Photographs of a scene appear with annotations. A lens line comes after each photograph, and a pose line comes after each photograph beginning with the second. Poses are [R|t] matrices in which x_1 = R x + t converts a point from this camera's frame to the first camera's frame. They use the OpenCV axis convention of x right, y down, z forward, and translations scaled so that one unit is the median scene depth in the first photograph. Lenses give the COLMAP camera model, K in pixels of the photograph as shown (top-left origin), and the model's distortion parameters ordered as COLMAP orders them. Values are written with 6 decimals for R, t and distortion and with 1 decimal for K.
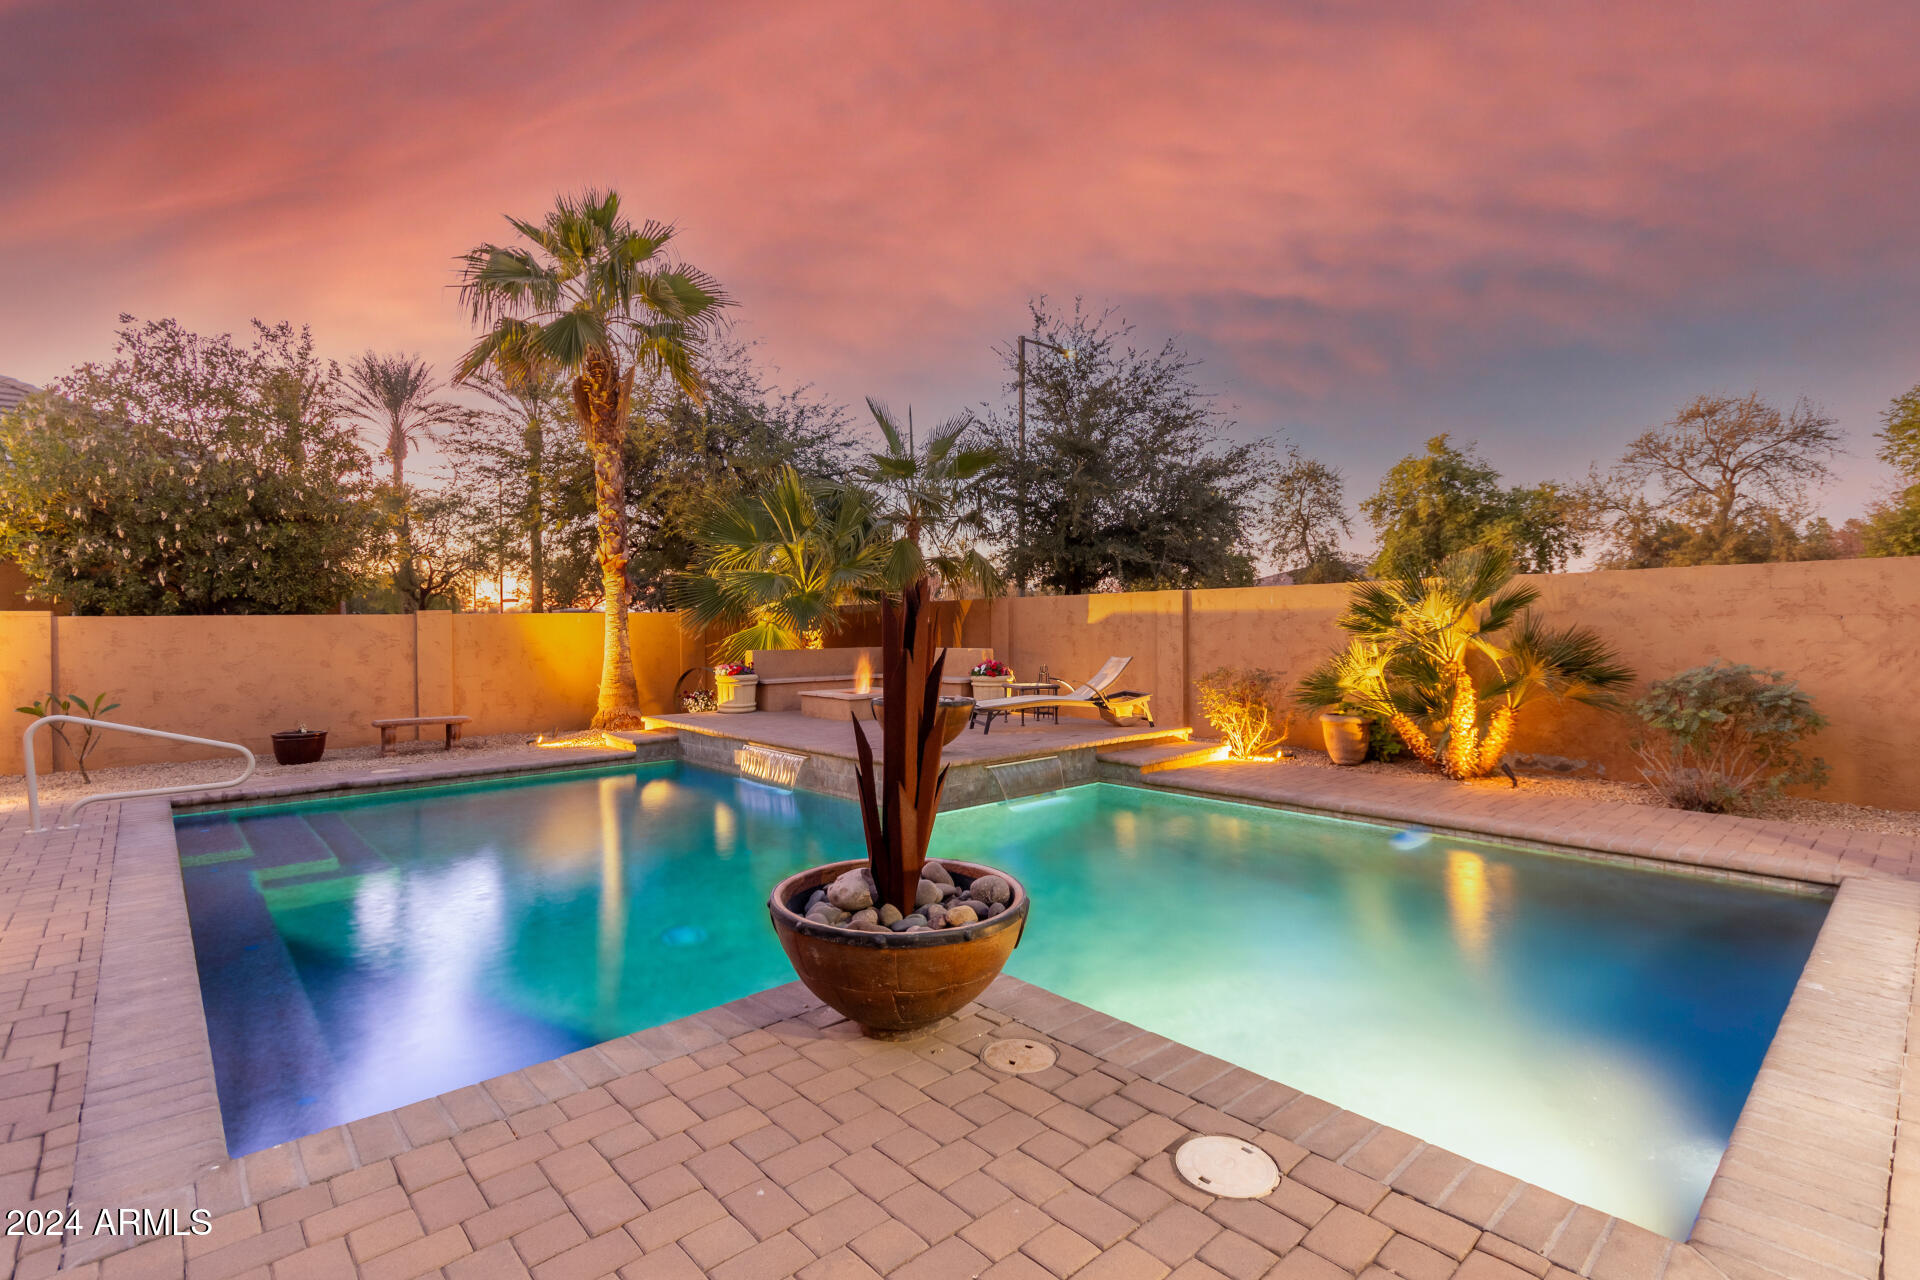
lens RADIAL K [[895.5, 0, 958.4], [0, 895.5, 630.8], [0, 0, 1]] dist [0.000638, -0.000060]
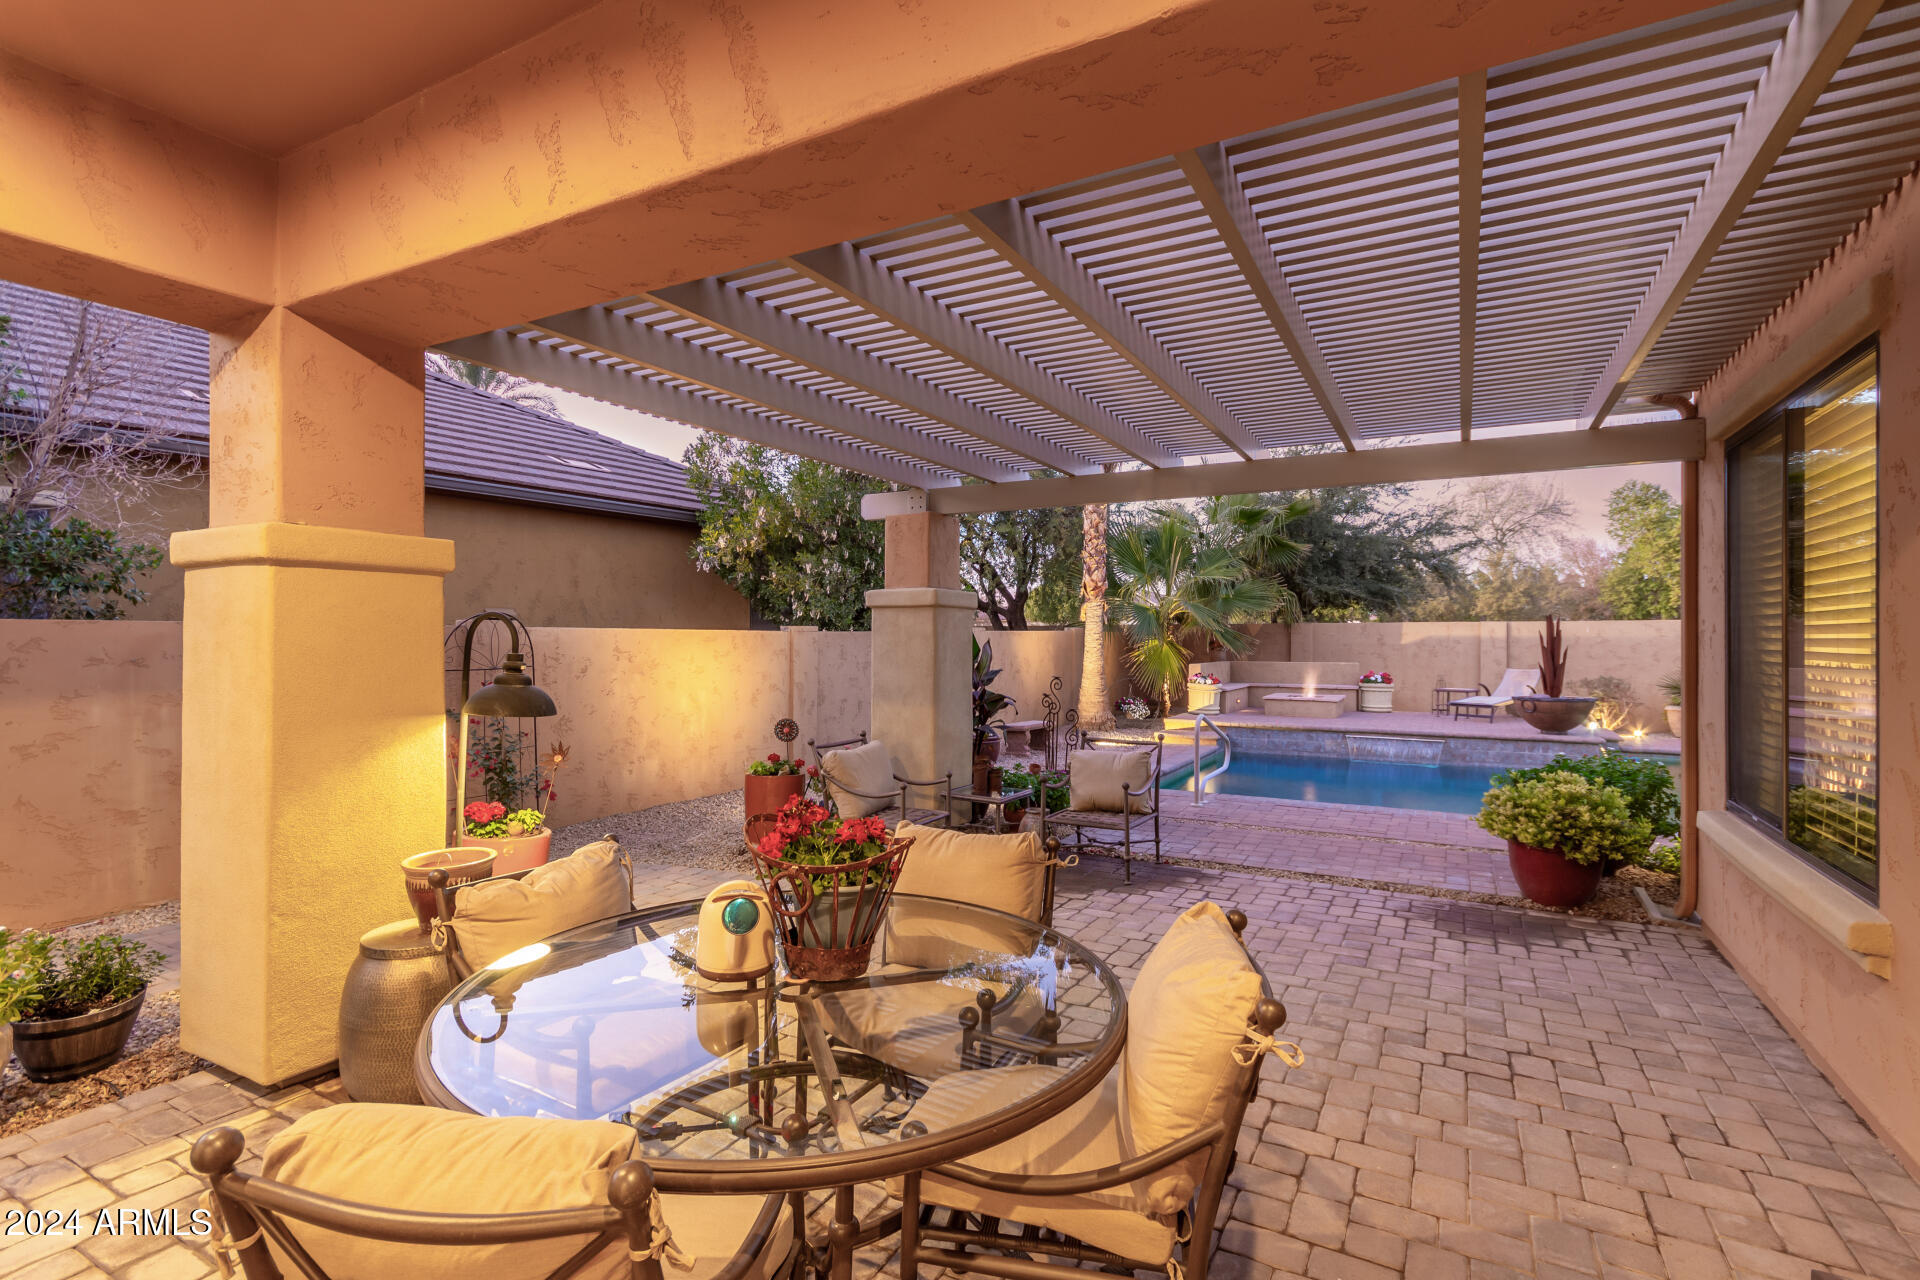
lens RADIAL K [[895.5, 0, 958.4], [0, 895.5, 630.8], [0, 0, 1]] dist [0.000638, -0.000060]
pose [[0.946157, 0.011366, 0.323509, -1.046863], [-0.006461, 0.999847, -0.016230, -0.002888], [-0.323644, 0.013266, 0.946086, -0.078861]]
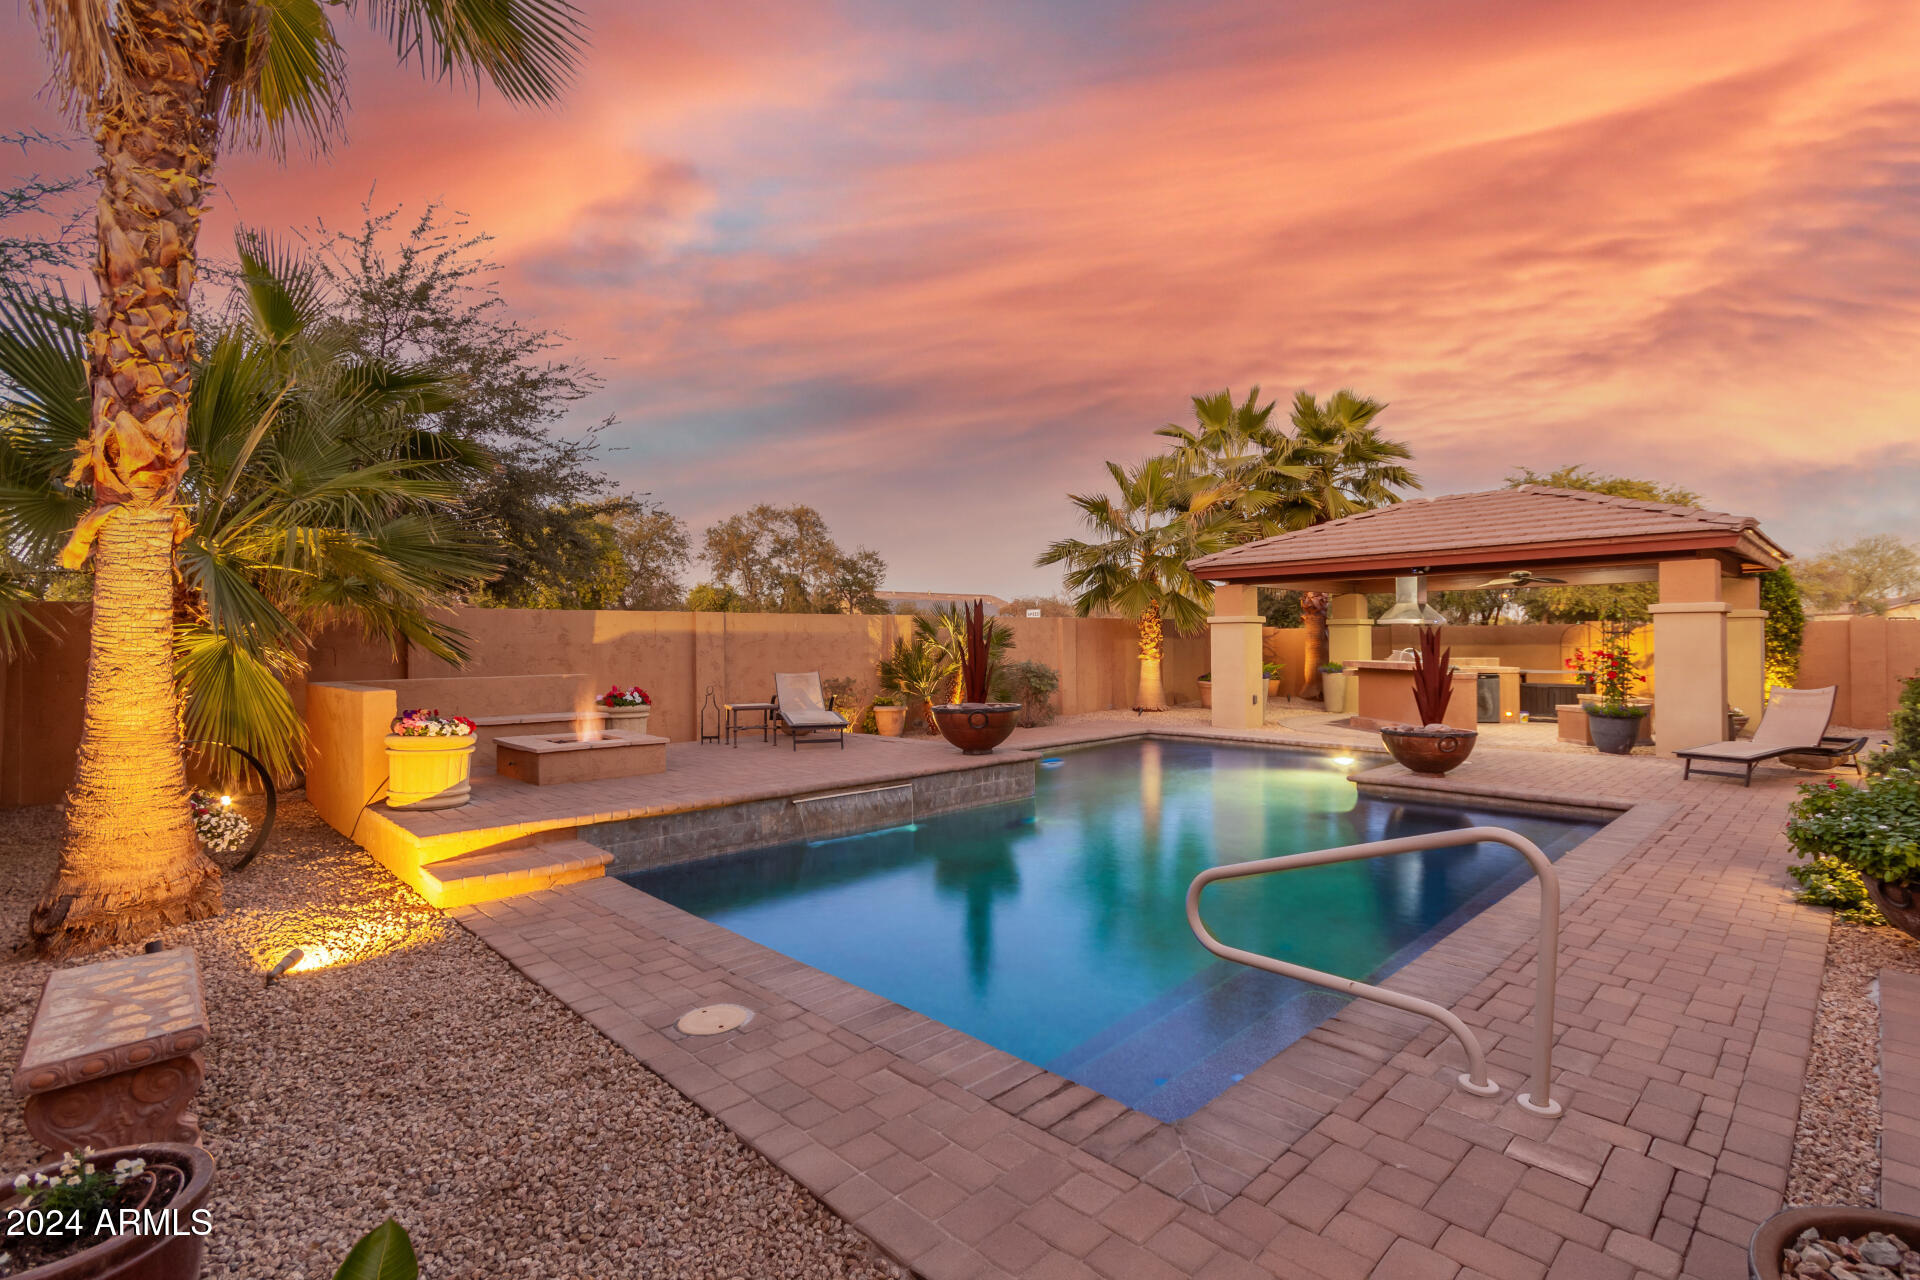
lens RADIAL K [[891.4, 0, 966.9], [0, 891.4, 634.7], [0, 0, 1]] dist [0.000500, 0.000727]
pose [[-0.030290, 0.013913, 0.999444, -0.853075], [0.011919, 0.999837, -0.013558, -0.000417], [-0.999470, 0.011501, -0.030451, 0.731572]]
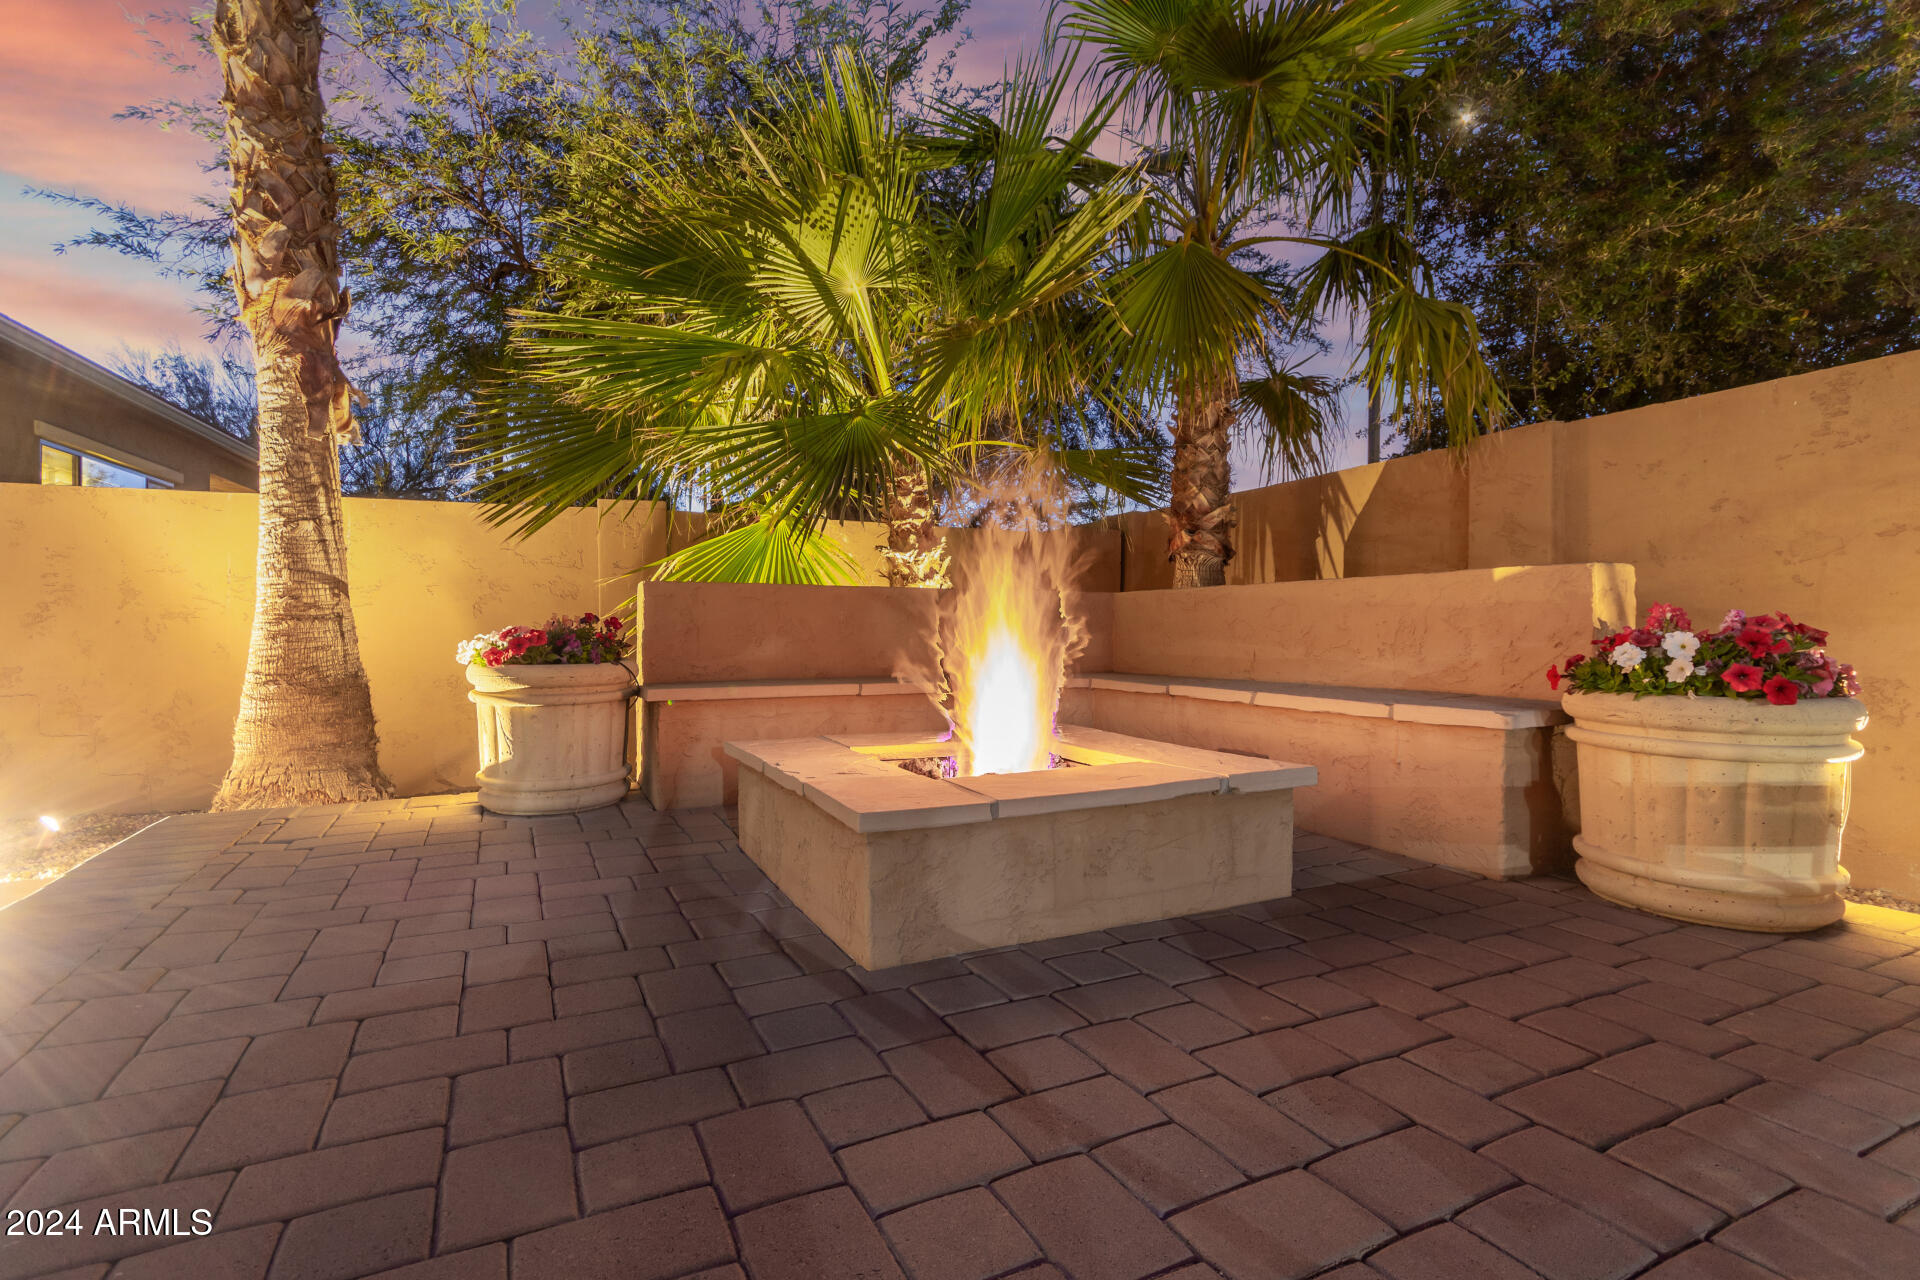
lens RADIAL K [[896.0, 0, 964.9], [0, 896.0, 634.2], [0, 0, 1]] dist [0.003216, 0.001452]
pose [[0.964632, 0.009314, -0.263434, -0.062728], [-0.009450, 0.999955, 0.000750, 0.041318], [0.263429, 0.001766, 0.964677, 0.820814]]
